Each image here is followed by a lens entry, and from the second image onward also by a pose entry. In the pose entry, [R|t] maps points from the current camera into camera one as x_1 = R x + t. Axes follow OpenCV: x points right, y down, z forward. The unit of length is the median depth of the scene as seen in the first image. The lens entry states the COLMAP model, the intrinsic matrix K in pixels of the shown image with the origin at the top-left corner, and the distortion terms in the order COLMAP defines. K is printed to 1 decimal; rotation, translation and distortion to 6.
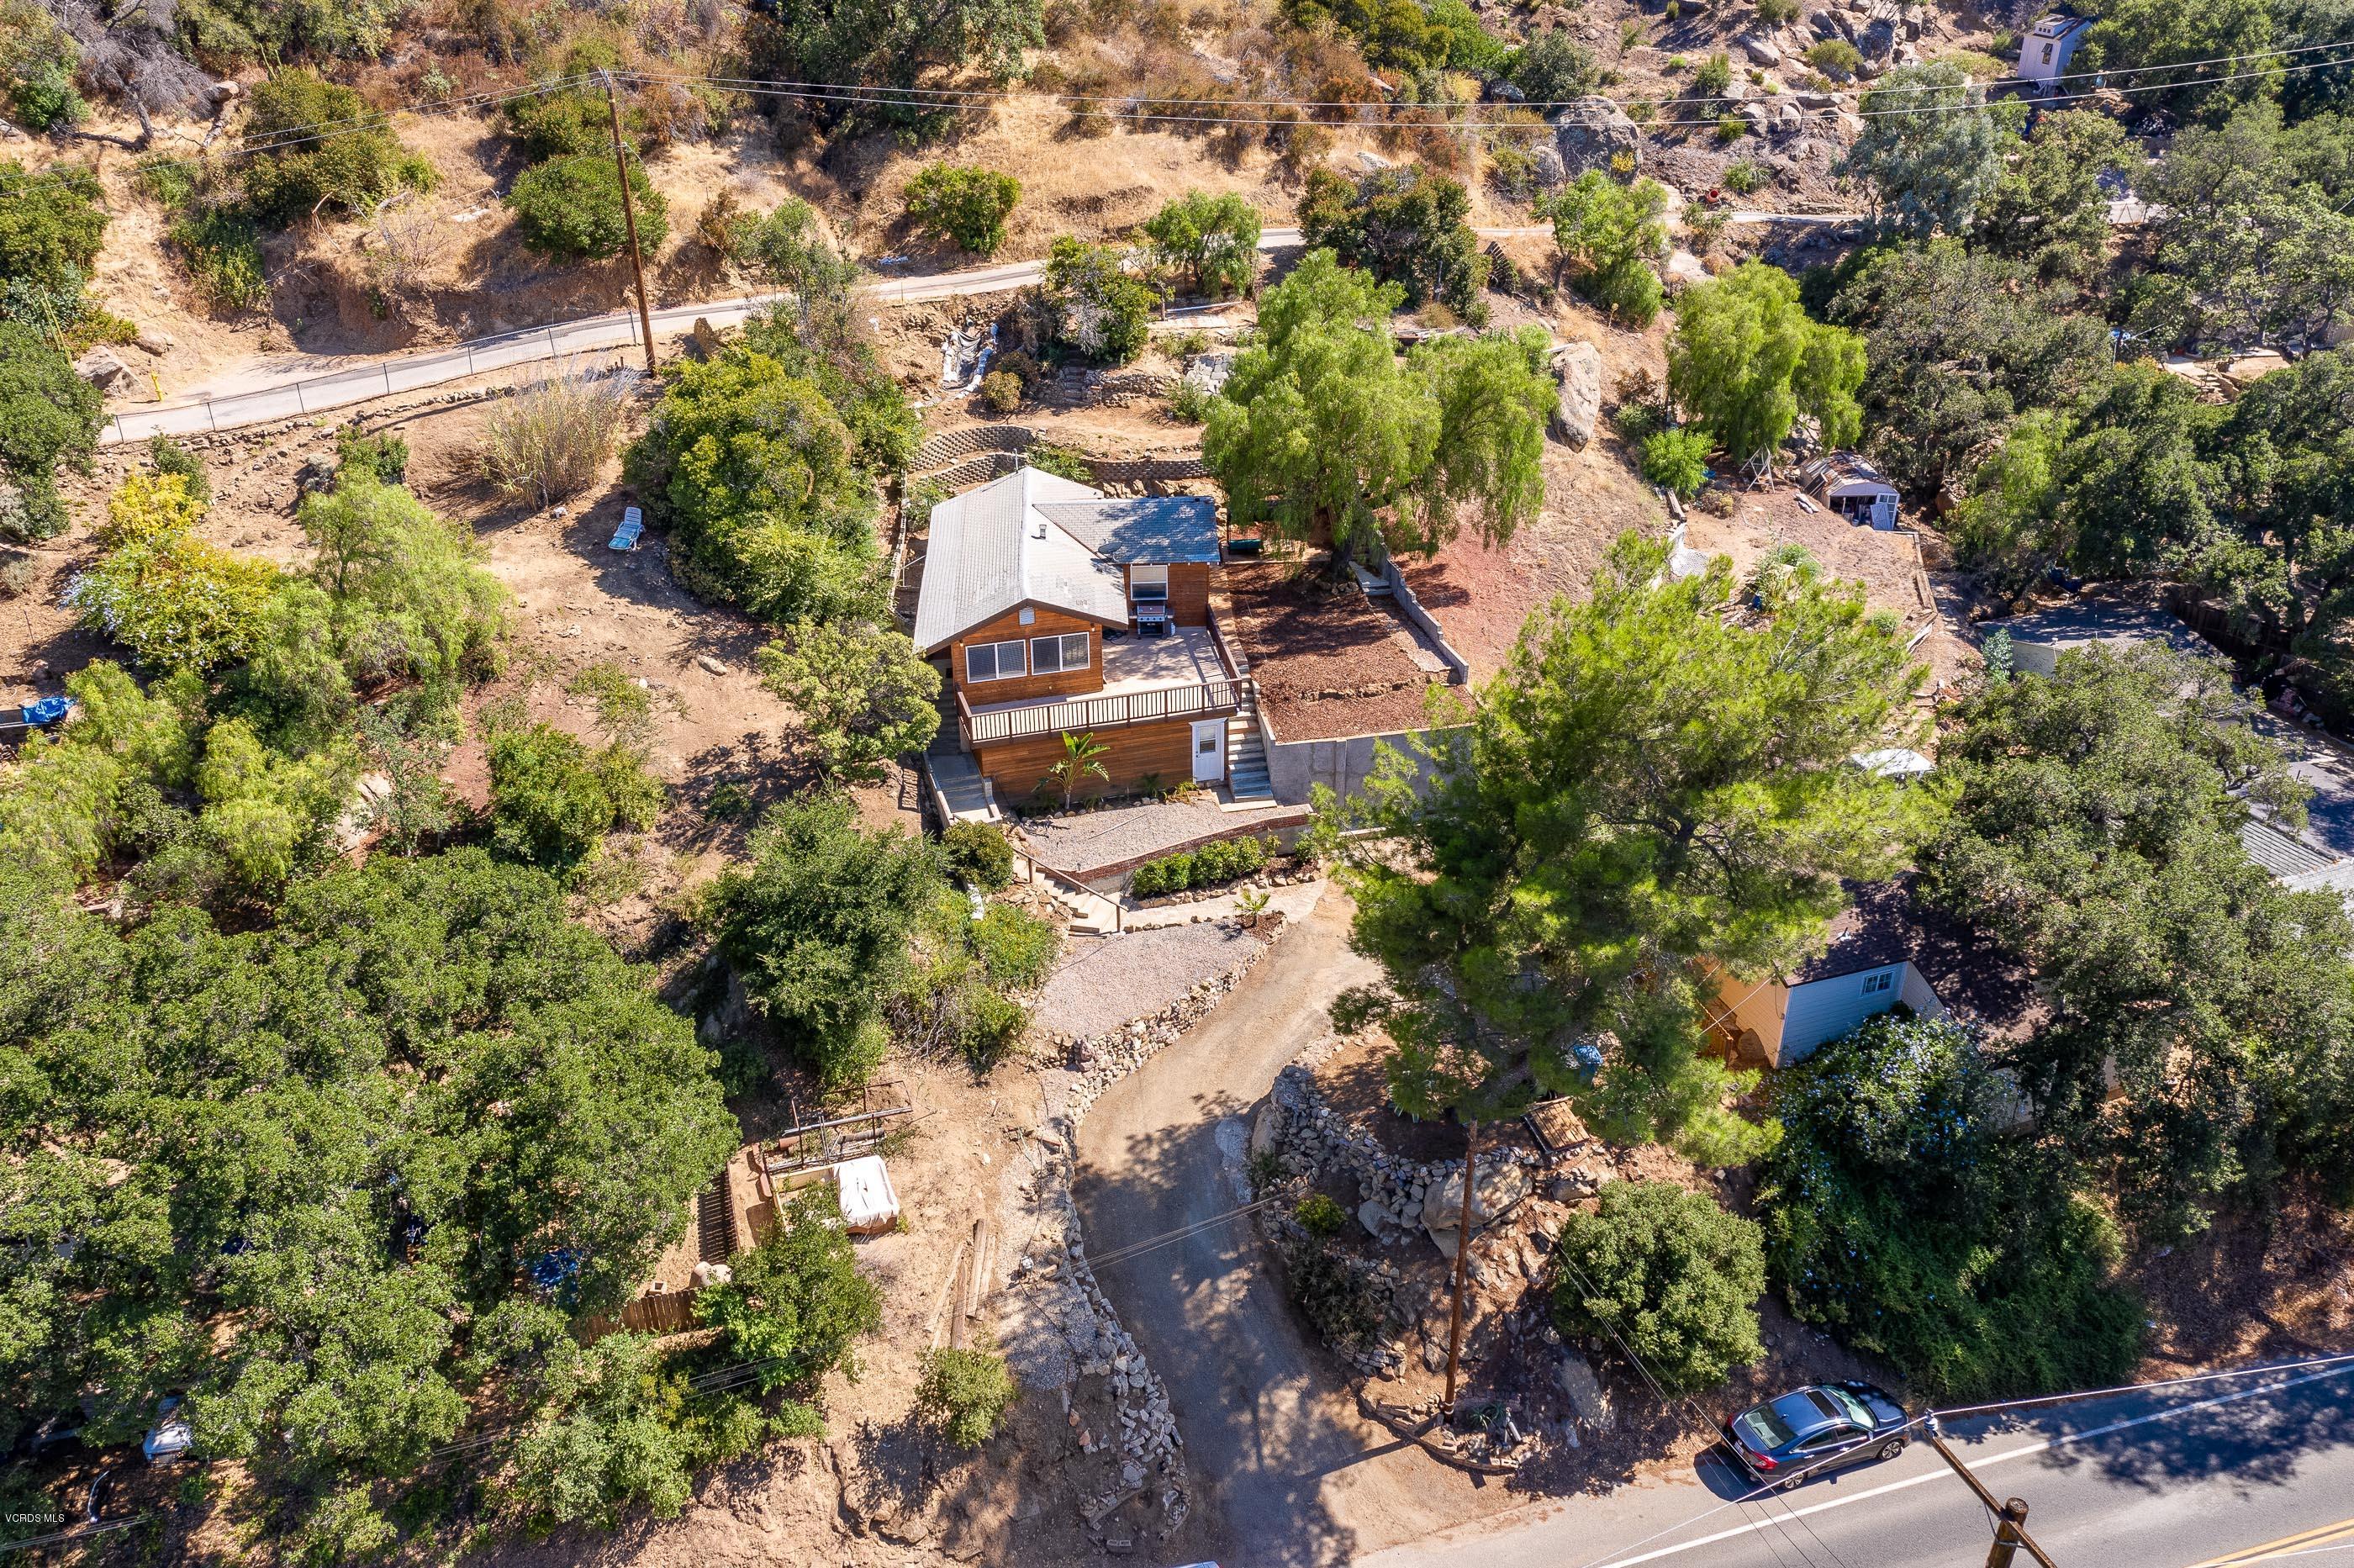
lens RADIAL K [[1868.4, 0, 1169.8], [0, 1868.4, 782.8], [0, 0, 1]] dist [0.013671, 0.010364]
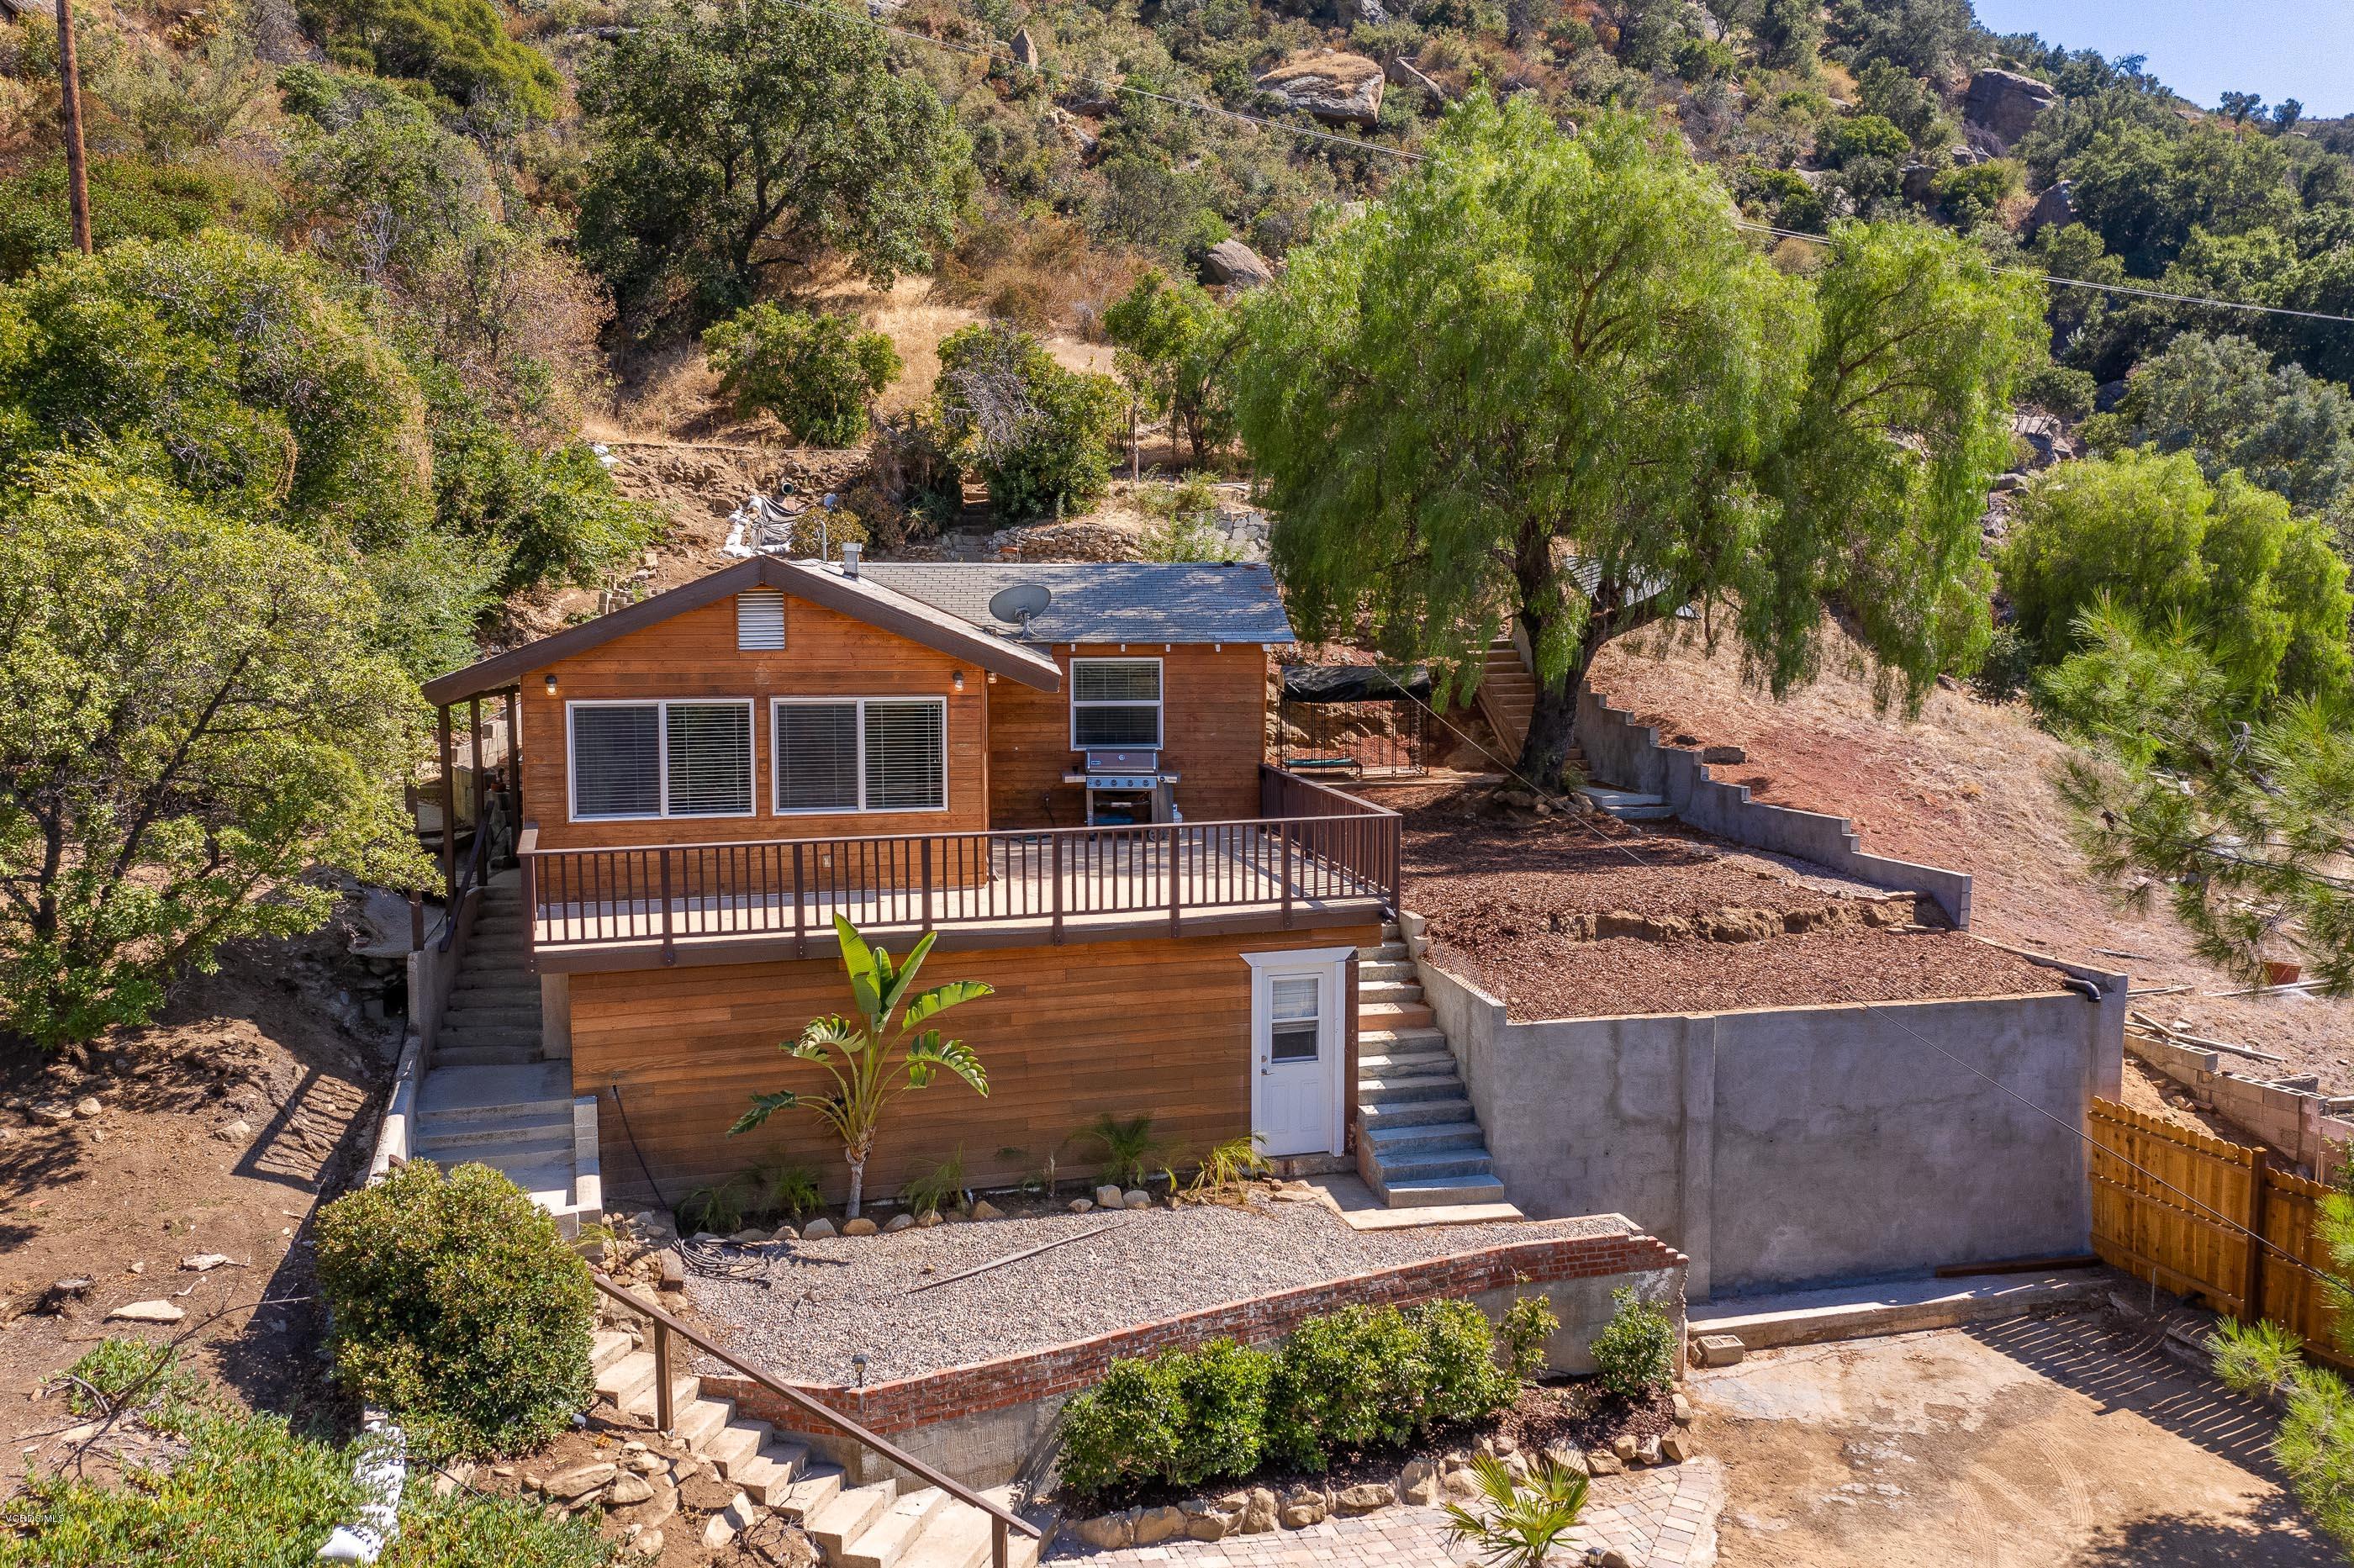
lens RADIAL K [[1872.6, 0, 1170.6], [0, 1872.6, 783.5], [0, 0, 1]] dist [0.010827, 0.017028]
pose [[0.999540, 0.006004, 0.029715, -0.011054], [0.005976, 0.921939, -0.387290, 0.061360], [-0.029720, 0.387289, 0.921479, 0.619715]]
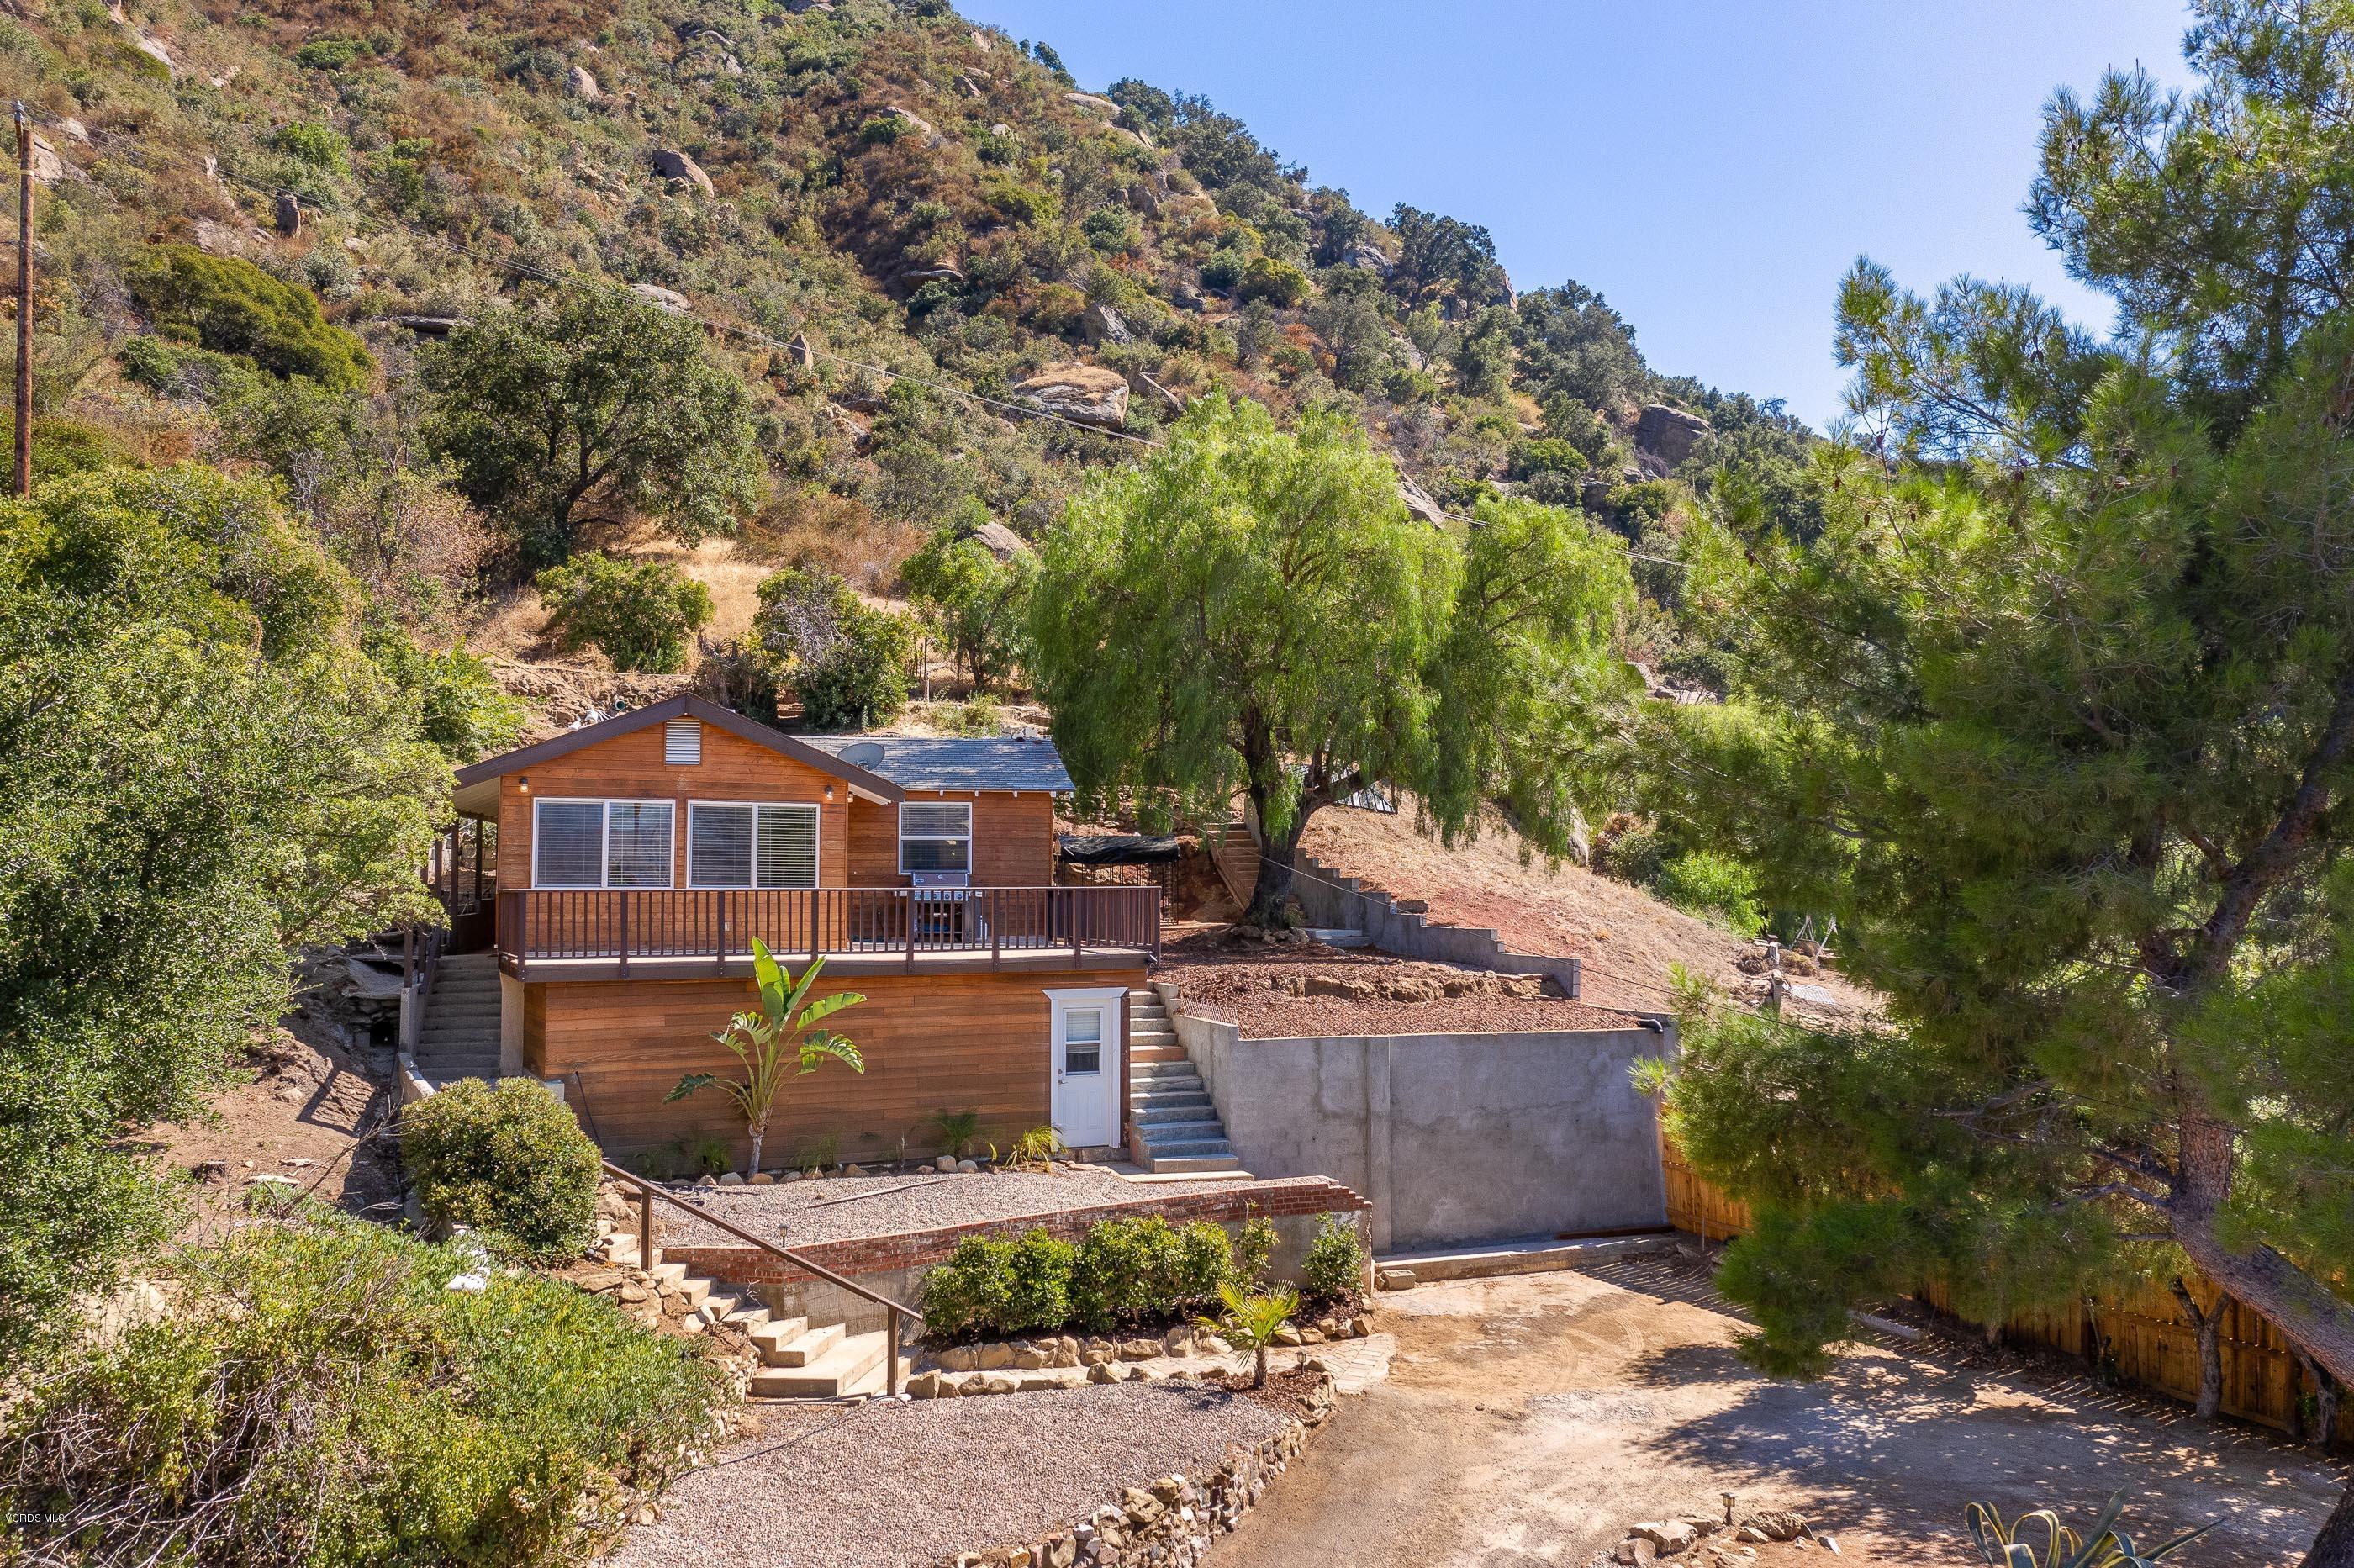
lens RADIAL K [[1868.4, 0, 1169.8], [0, 1868.4, 782.8], [0, 0, 1]] dist [0.013671, 0.010364]
pose [[0.986629, 0.019487, 0.161810, -0.029830], [0.068148, 0.852540, -0.518199, 0.142560], [-0.148048, 0.522298, 0.839813, 0.541157]]
